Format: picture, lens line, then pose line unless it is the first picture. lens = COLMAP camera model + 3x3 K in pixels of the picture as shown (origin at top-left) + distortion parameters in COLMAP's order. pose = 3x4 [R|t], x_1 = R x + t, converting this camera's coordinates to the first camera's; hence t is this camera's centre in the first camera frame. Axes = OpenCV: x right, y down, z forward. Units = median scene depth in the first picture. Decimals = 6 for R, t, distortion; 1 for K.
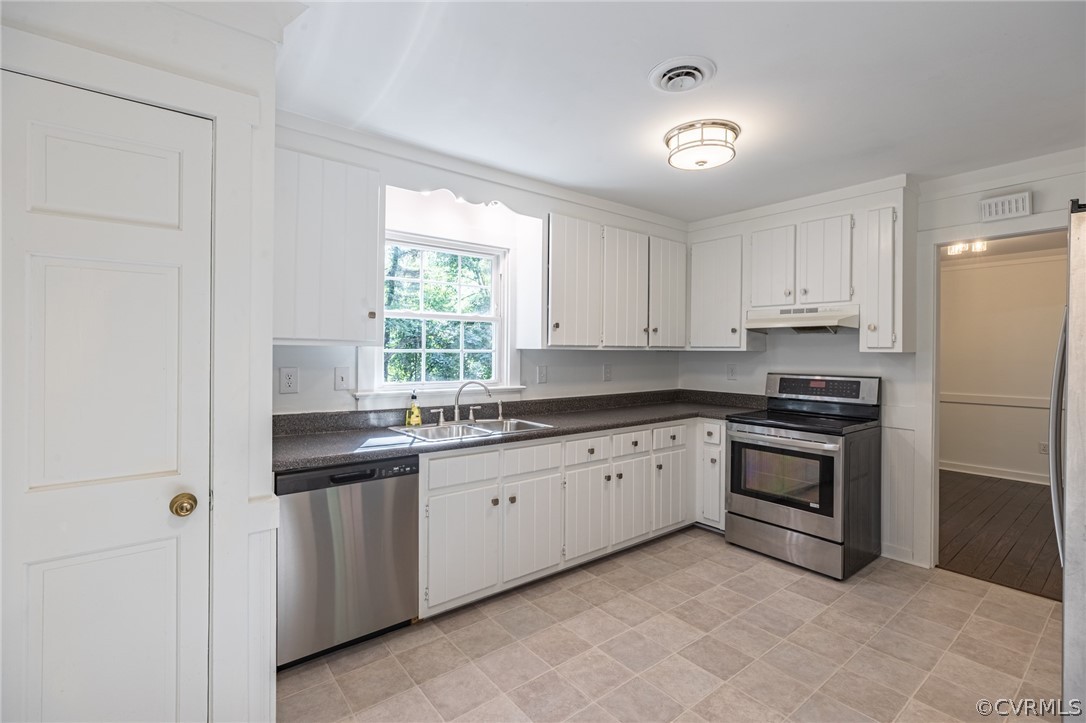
lens RADIAL K [[490.0, 0, 545.5], [0, 490.0, 350.7], [0, 0, 1]] dist [-0.004954, 0.003022]
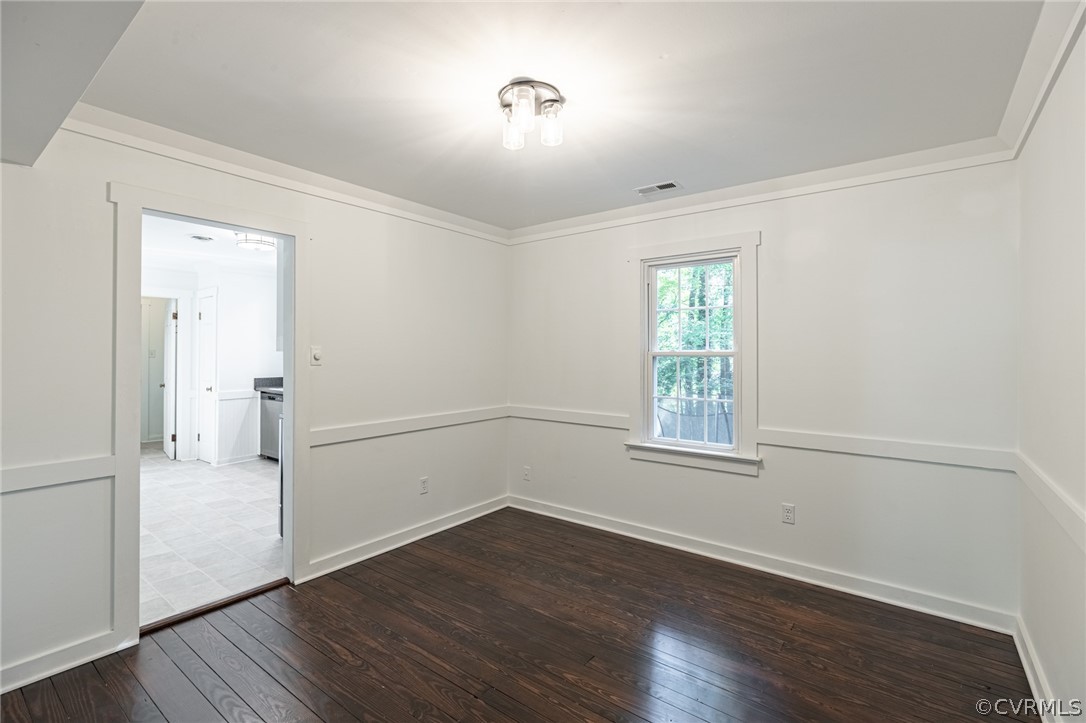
lens RADIAL K [[490.0, 0, 550.4], [0, 490.0, 354.7], [0, 0, 1]] dist [-0.004954, 0.003022]
pose [[0.251743, -0.003239, -0.967789, 1.811624], [-0.008894, 0.999944, -0.005660, 0.006974], [0.967753, 0.010032, 0.251700, 1.226936]]
